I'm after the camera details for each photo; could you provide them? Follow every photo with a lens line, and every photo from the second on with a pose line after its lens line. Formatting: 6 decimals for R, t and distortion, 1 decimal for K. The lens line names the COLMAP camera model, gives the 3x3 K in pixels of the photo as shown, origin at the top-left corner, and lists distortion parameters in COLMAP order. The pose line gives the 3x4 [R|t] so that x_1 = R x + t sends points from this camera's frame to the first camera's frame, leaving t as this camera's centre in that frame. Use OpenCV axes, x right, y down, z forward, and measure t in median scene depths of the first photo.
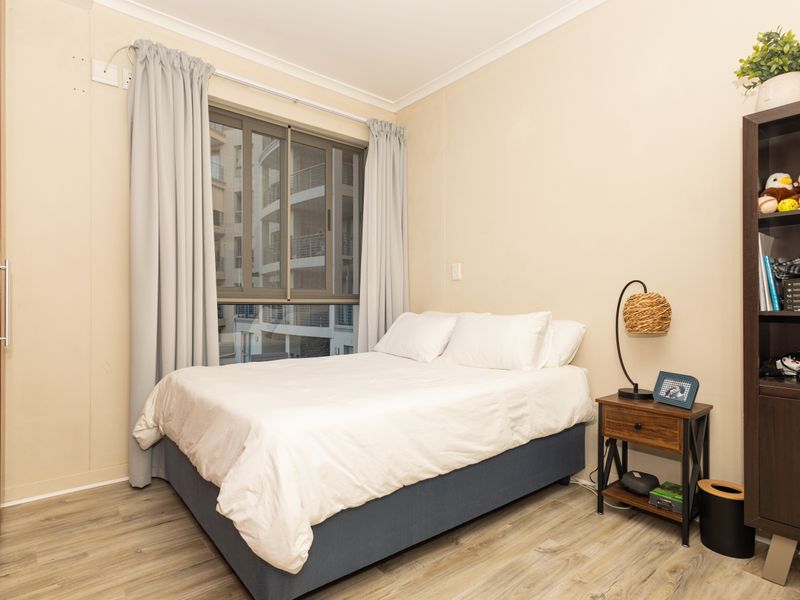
lens RADIAL K [[437.0, 0, 401.9], [0, 437.0, 304.8], [0, 0, 1]] dist [0.013345, -0.001074]
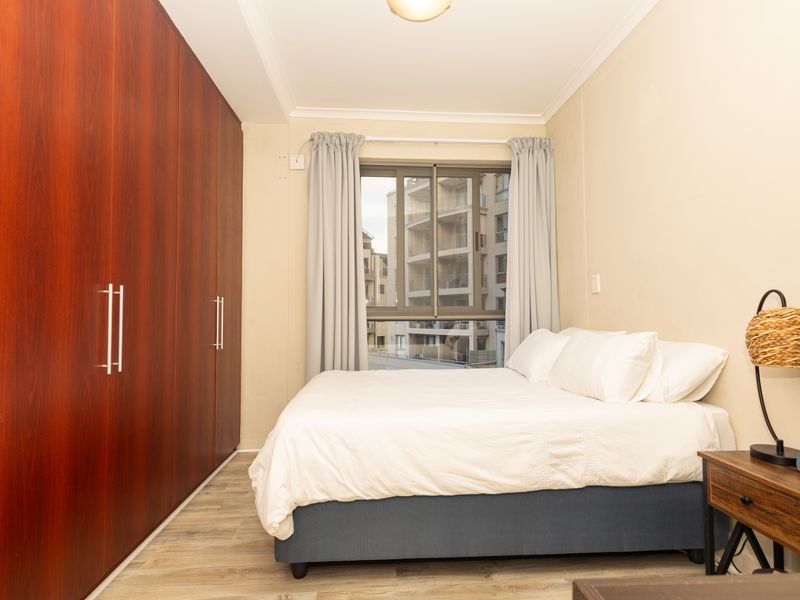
lens RADIAL K [[415.0, 0, 398.8], [0, 415.0, 298.7], [0, 0, 1]] dist [0.012818, 0.000119]
pose [[0.812662, -0.031456, -0.581885, 0.433390], [0.007001, 0.998997, -0.044226, -0.016198], [0.582693, 0.031867, 0.812068, 0.112483]]
